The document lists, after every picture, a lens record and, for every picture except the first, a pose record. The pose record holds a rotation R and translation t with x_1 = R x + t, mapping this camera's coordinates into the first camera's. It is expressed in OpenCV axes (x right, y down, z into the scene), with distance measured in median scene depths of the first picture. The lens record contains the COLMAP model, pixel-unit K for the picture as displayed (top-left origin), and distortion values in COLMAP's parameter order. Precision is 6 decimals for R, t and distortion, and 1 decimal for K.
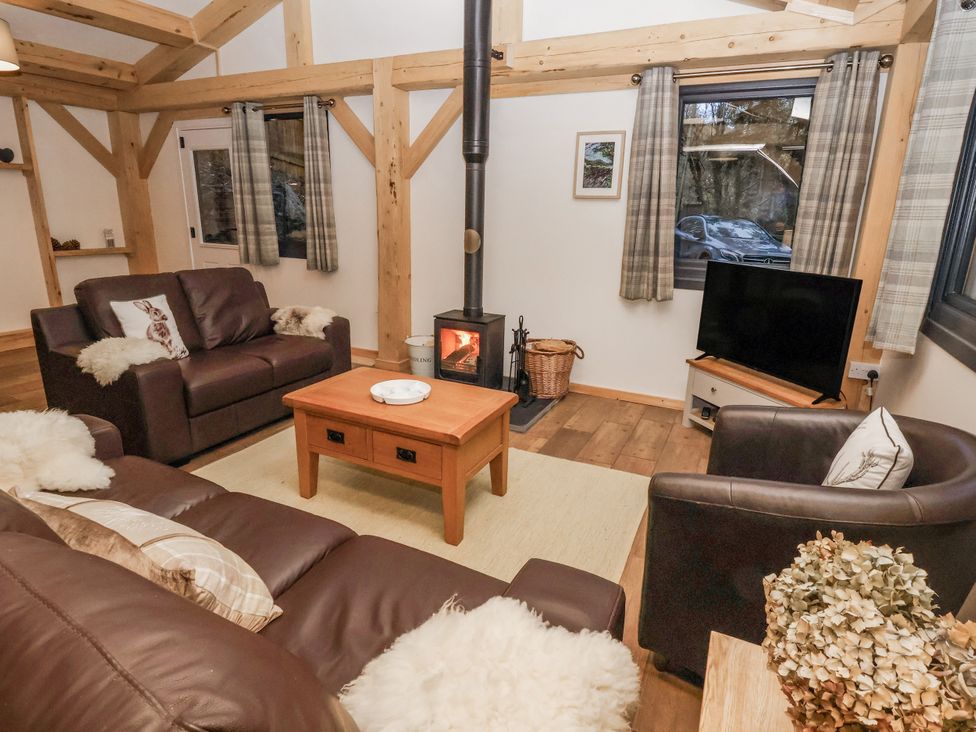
lens RADIAL K [[544.2, 0, 489.2], [0, 544.2, 366.9], [0, 0, 1]] dist [-0.015245, 0.000006]
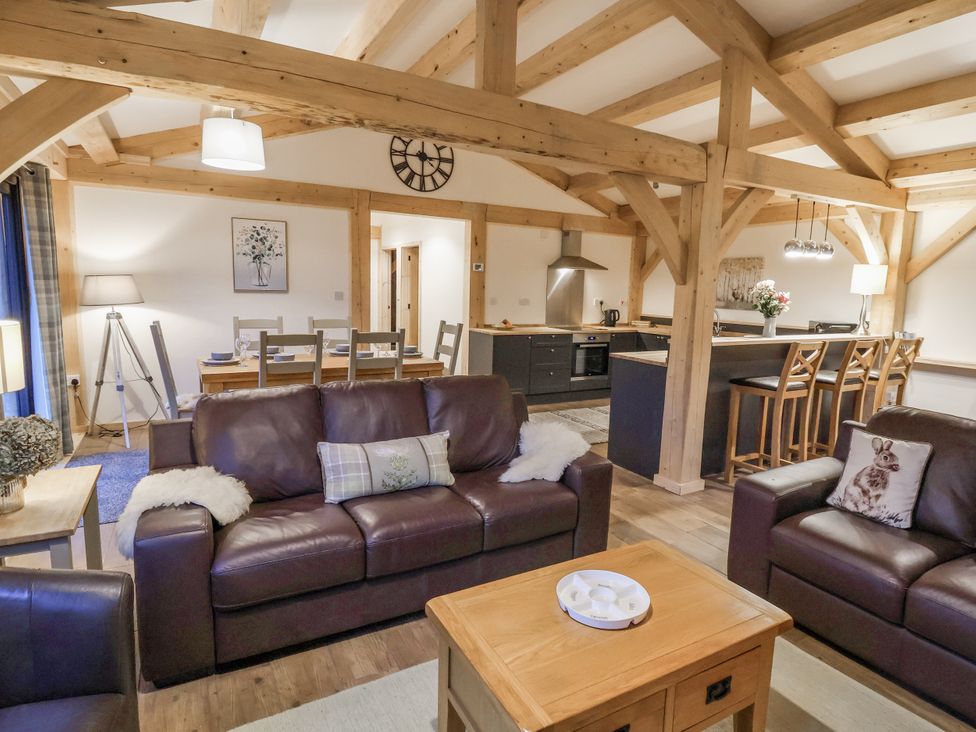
lens RADIAL K [[544.2, 0, 490.5], [0, 544.2, 364.1], [0, 0, 1]] dist [-0.015245, 0.000006]
pose [[-0.569351, 0.071853, -0.818949, 0.284208], [-0.264888, 0.927011, 0.265490, -0.233250], [0.778251, 0.368086, -0.508762, 0.747862]]
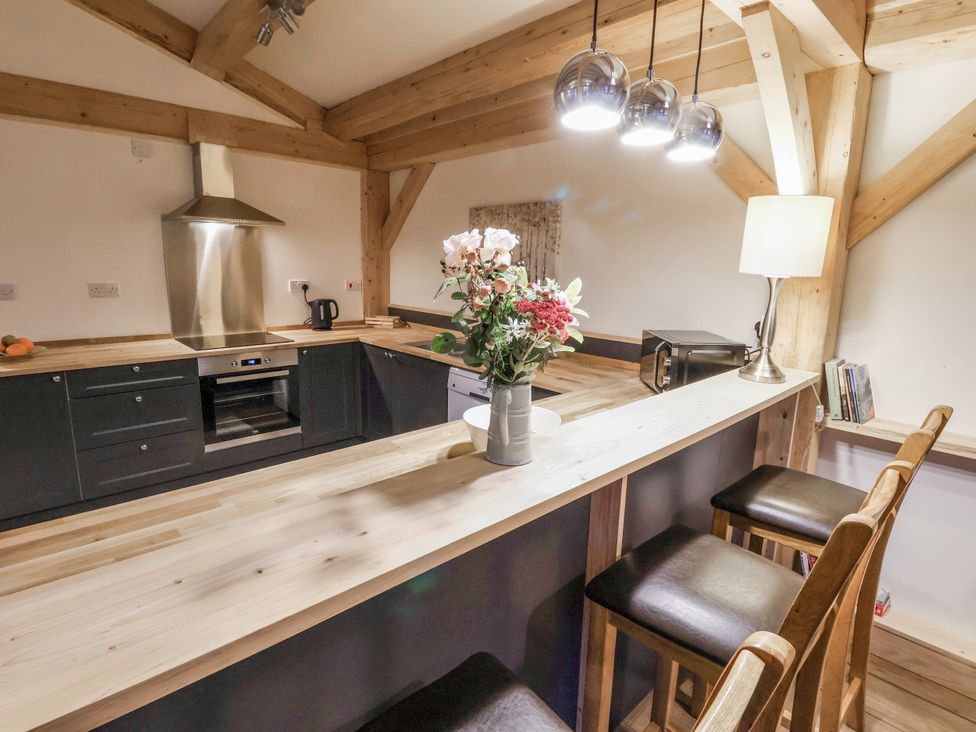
lens RADIAL K [[506.1, 0, 495.0], [0, 506.1, 360.8], [0, 0, 1]] dist [-0.006367, -0.007540]
pose [[-0.337935, 0.143231, -0.930207, -0.793227], [-0.290407, 0.924257, 0.247817, -0.251306], [0.895245, 0.353884, -0.270744, 0.644891]]
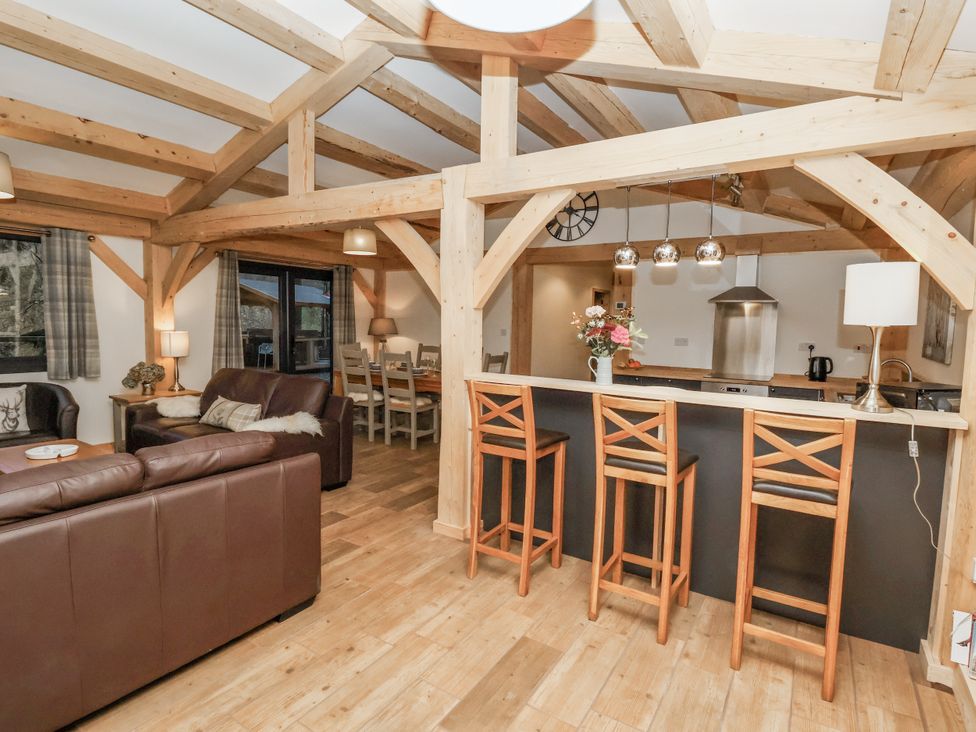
lens RADIAL K [[506.1, 0, 493.0], [0, 506.1, 356.1], [0, 0, 1]] dist [-0.006367, -0.007540]
pose [[-0.993103, -0.058082, 0.101847, -0.955024], [-0.020534, 0.941407, 0.336647, -0.436687], [-0.115433, 0.332234, -0.936107, 1.341847]]
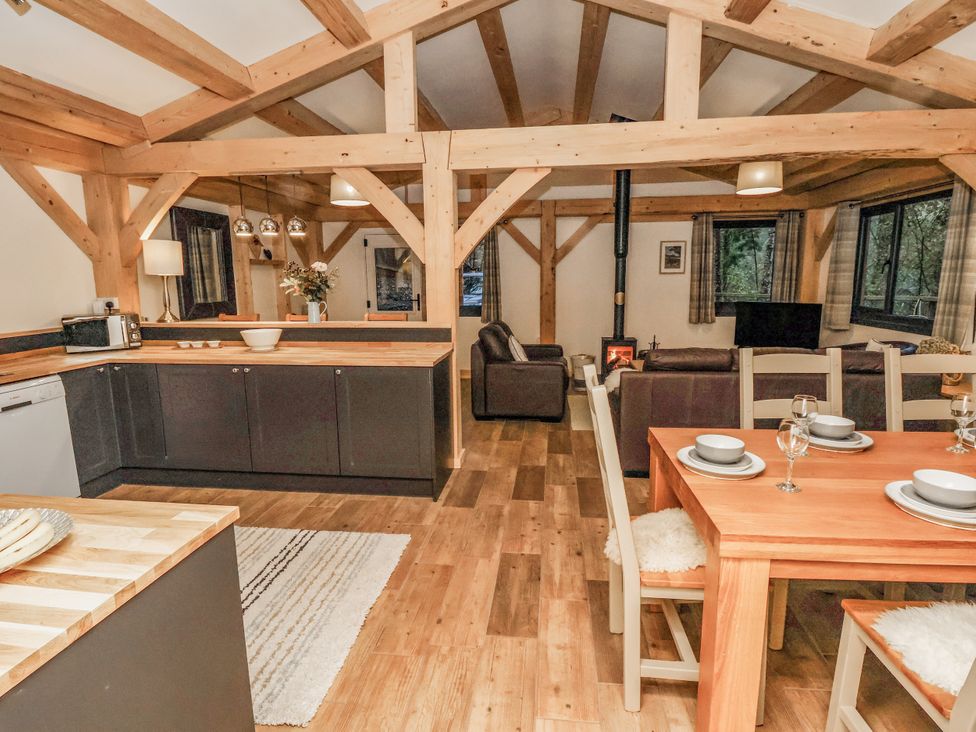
lens RADIAL K [[506.1, 0, 489.7], [0, 506.1, 363.1], [0, 0, 1]] dist [-0.006367, -0.007540]
pose [[0.944461, -0.092377, 0.315373, -1.047985], [0.124796, 0.988607, -0.084156, 0.078968], [-0.304006, 0.118839, 0.945229, -0.486685]]
